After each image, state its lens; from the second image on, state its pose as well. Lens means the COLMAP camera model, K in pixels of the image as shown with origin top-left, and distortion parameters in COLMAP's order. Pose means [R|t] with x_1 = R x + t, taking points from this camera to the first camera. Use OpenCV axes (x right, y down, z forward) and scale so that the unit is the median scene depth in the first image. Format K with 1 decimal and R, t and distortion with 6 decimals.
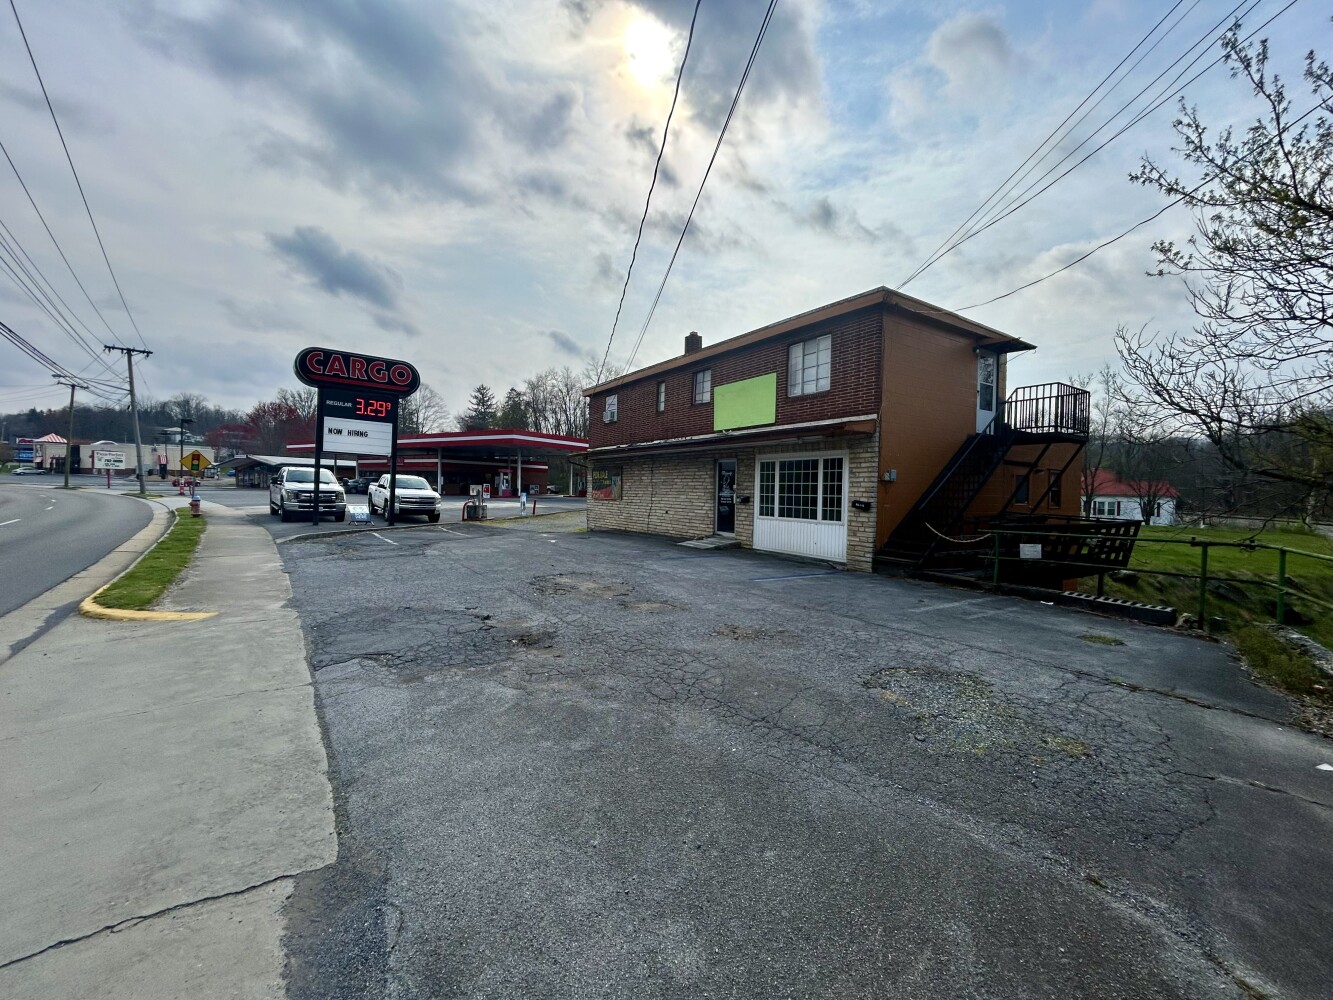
lens RADIAL K [[542.2, 0, 667.5], [0, 542.2, 498.0], [0, 0, 1]] dist [-0.001371, 0.001342]
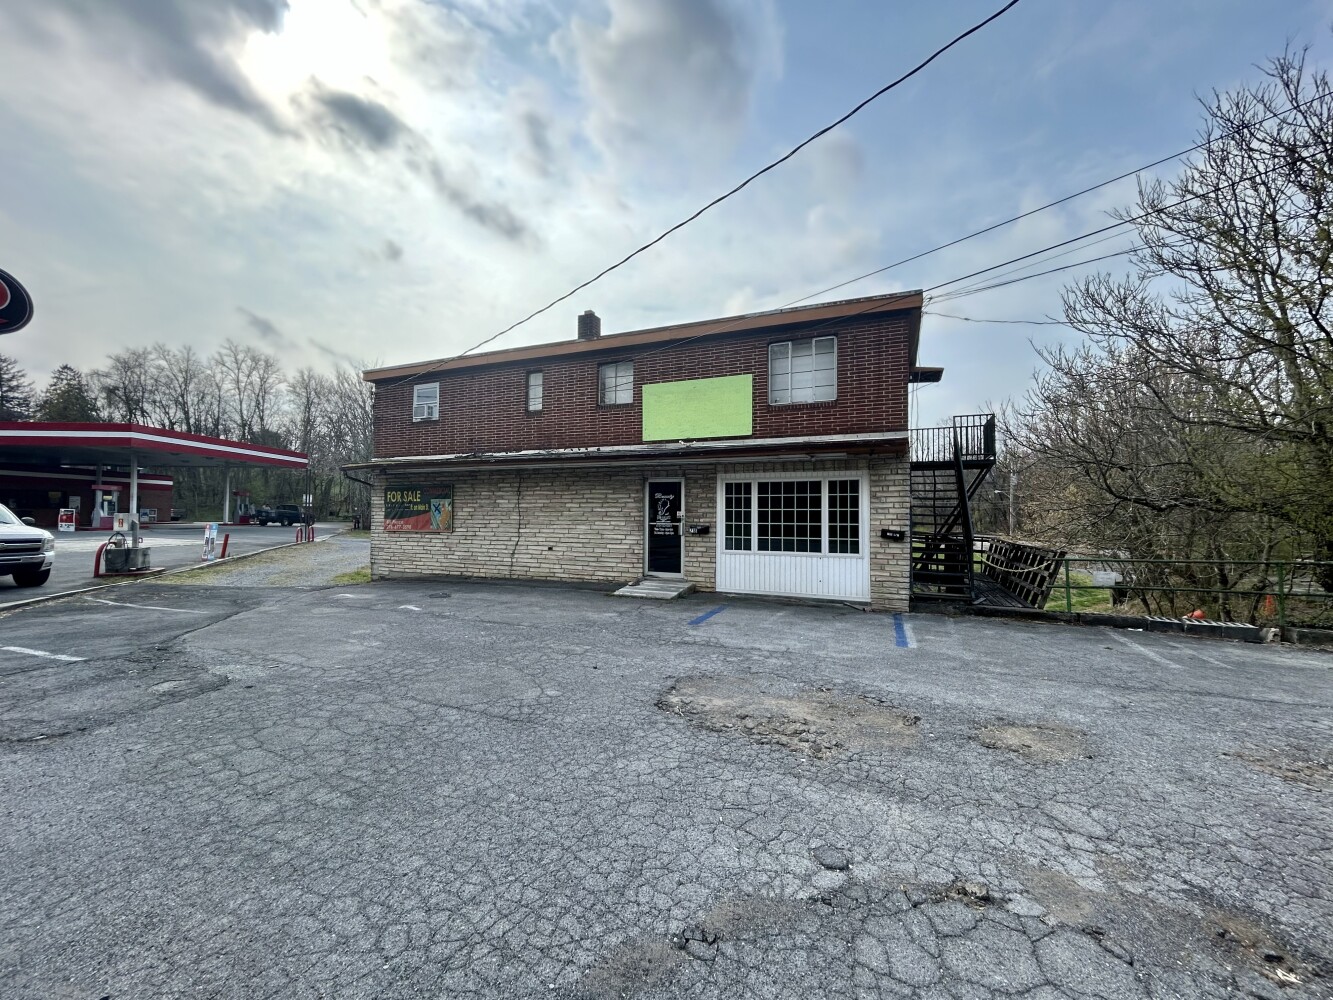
lens RADIAL K [[542.2, 0, 662.2], [0, 542.2, 500.7], [0, 0, 1]] dist [-0.001371, 0.001342]
pose [[0.838165, -0.002619, 0.545411, -0.351622], [0.019558, 0.999490, -0.025256, -0.021626], [-0.545067, 0.031836, 0.837788, 0.383439]]
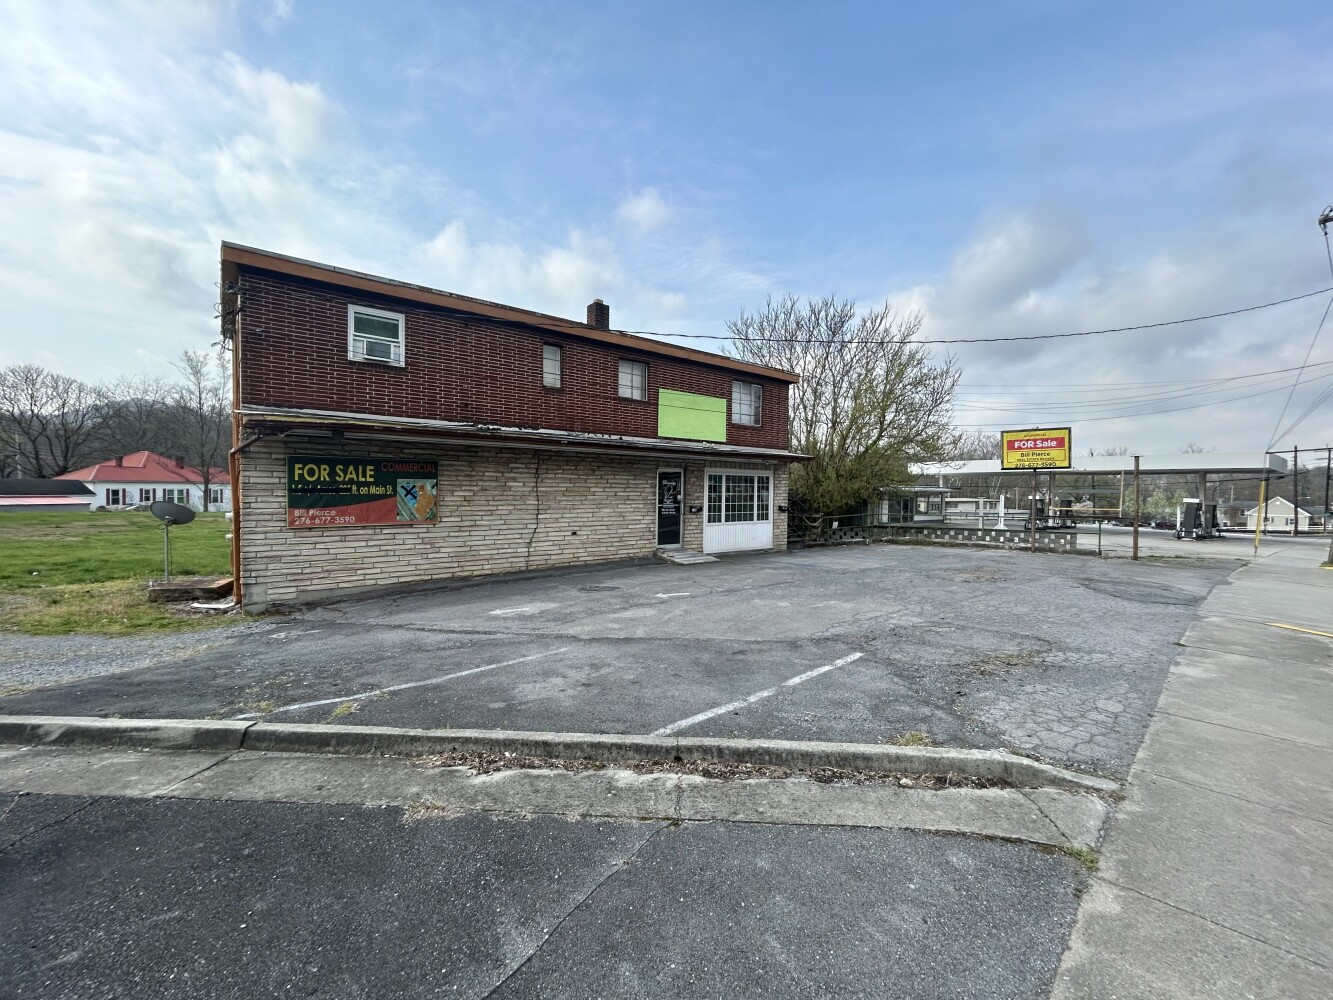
lens RADIAL K [[542.2, 0, 664.1], [0, 542.2, 499.6], [0, 0, 1]] dist [-0.001371, 0.001342]
pose [[-0.095426, -0.040153, 0.994626, -0.934698], [0.001258, 0.999180, 0.040457, -0.061110], [-0.995436, 0.005111, -0.095297, 1.213623]]
